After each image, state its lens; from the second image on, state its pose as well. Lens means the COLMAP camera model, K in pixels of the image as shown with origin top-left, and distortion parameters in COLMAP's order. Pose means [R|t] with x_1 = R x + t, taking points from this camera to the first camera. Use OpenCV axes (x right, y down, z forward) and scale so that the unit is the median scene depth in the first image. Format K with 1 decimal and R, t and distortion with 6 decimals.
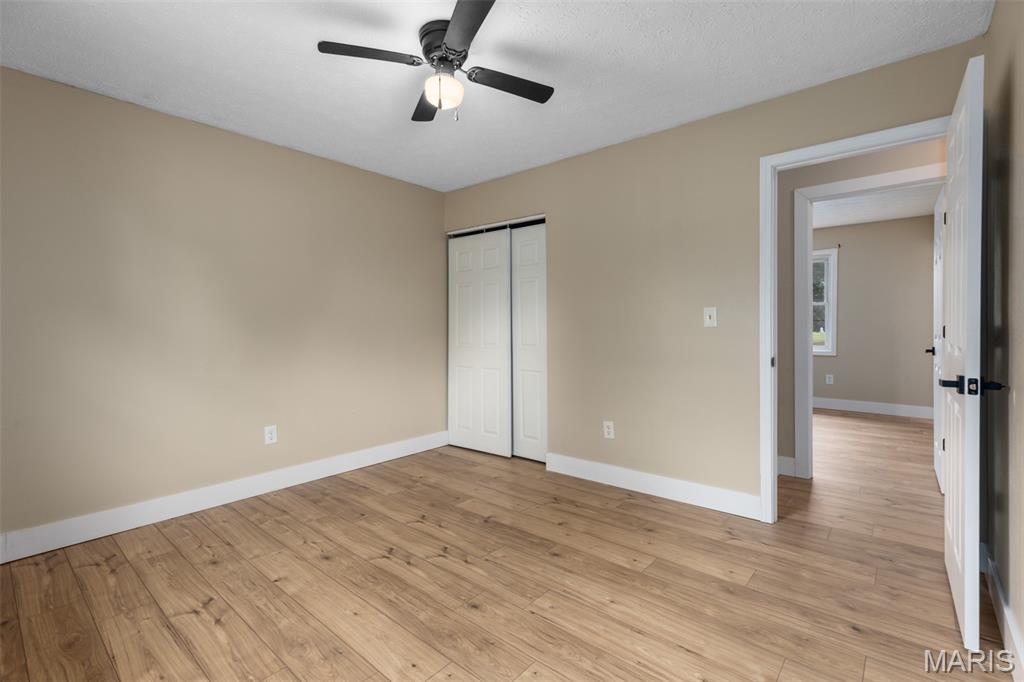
lens RADIAL K [[465.3, 0, 511.5], [0, 465.3, 331.1], [0, 0, 1]] dist [0.017088, -0.000288]
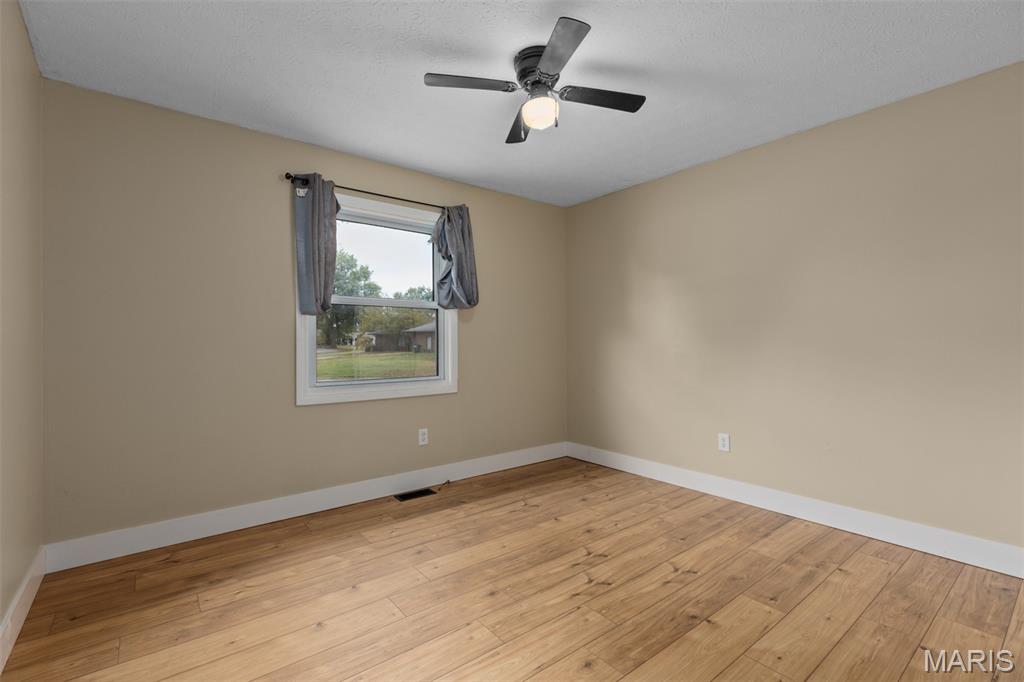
lens RADIAL K [[465.3, 0, 512.5], [0, 465.3, 348.1], [0, 0, 1]] dist [0.017088, -0.000288]
pose [[-0.188390, 0.021953, -0.981849, 0.736860], [-0.004232, 0.999723, 0.023165, -0.009396], [0.982085, 0.008520, -0.188245, 0.943124]]
